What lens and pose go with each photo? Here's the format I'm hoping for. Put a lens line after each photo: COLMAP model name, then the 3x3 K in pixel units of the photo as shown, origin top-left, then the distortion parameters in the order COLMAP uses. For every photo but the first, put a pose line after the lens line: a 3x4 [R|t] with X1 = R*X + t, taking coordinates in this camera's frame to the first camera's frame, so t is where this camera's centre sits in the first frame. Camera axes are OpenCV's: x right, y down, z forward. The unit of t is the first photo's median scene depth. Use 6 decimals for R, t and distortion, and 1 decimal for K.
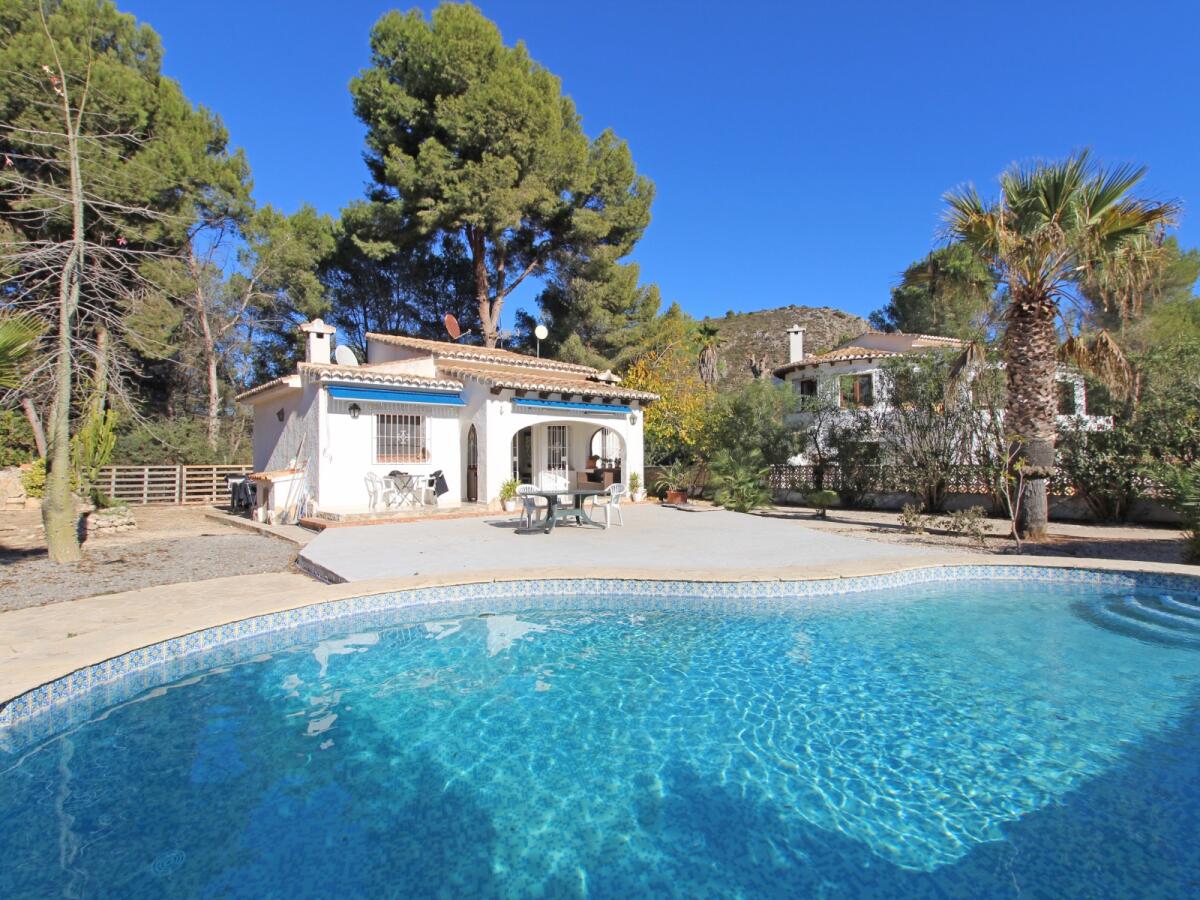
lens RADIAL K [[603.6, 0, 600.0], [0, 603.6, 450.0], [0, 0, 1]] dist [0.000804, -0.000069]
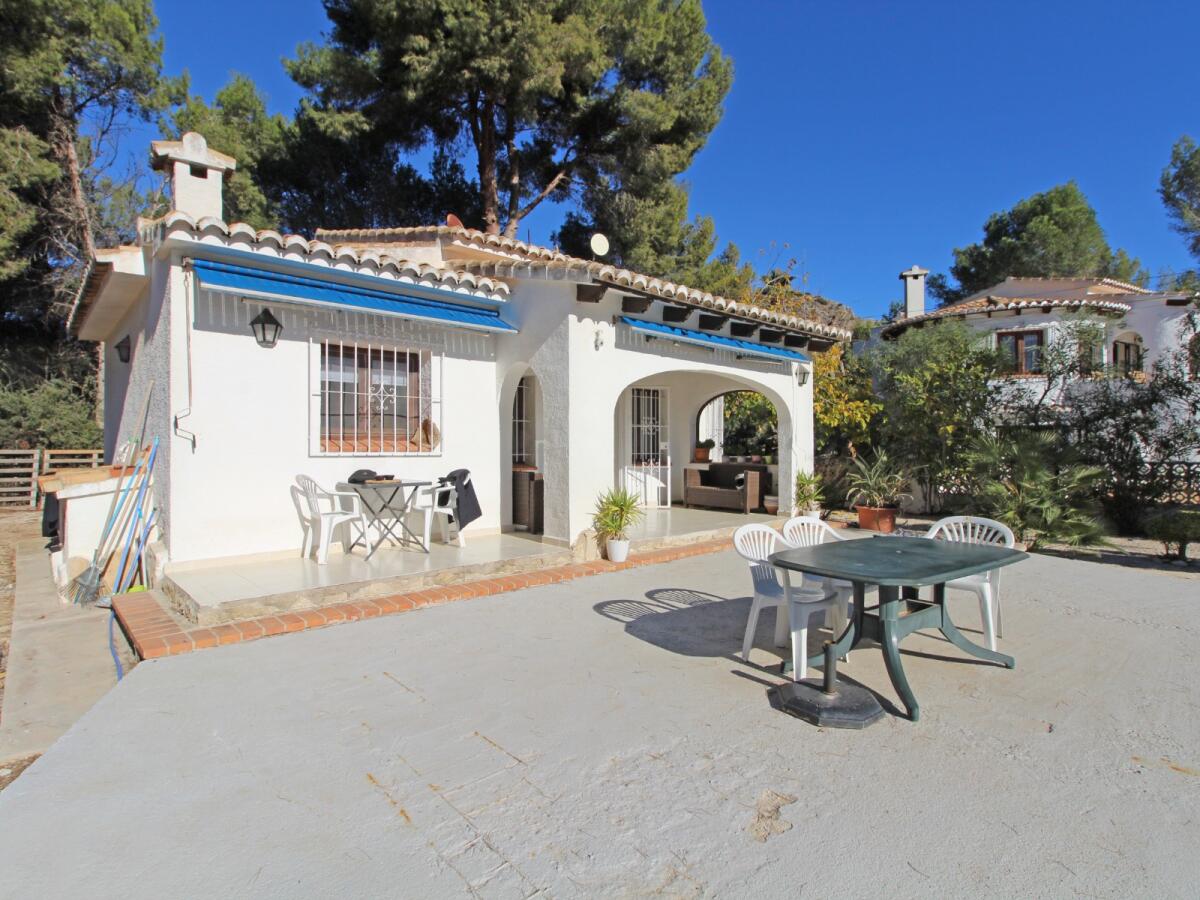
lens RADIAL K [[631.8, 0, 600.0], [0, 631.8, 450.0], [0, 0, 1]] dist [-0.000250, -0.008969]
pose [[0.999672, 0.009192, 0.023885, -0.107218], [-0.009754, 0.999676, 0.023528, 0.004036], [-0.023661, -0.023753, 0.999438, 0.322405]]
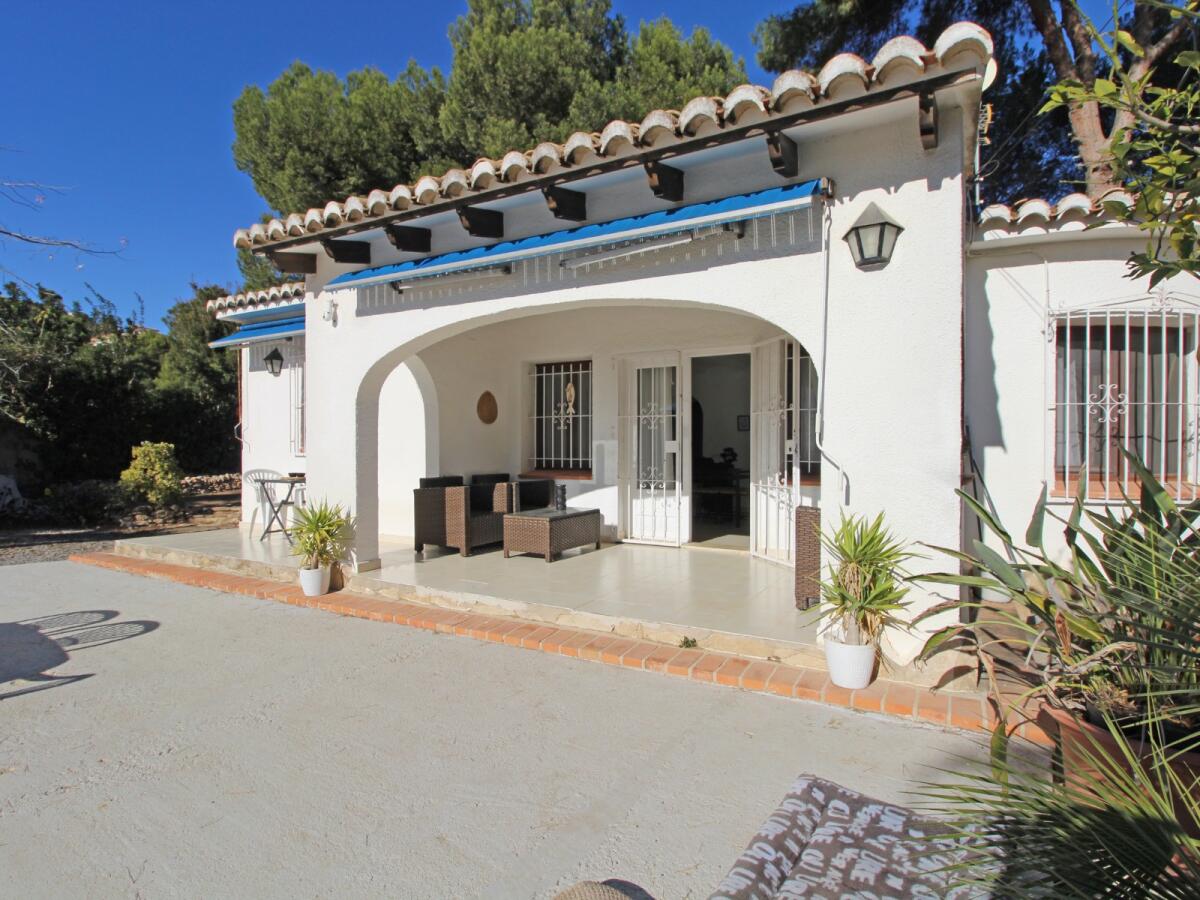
lens RADIAL K [[631.8, 0, 600.0], [0, 631.8, 450.0], [0, 0, 1]] dist [-0.000250, -0.008969]
pose [[0.298011, 0.011750, -0.954490, 0.158976], [0.009949, 0.999832, 0.015415, 0.007999], [0.954510, -0.014090, 0.297844, 0.649962]]
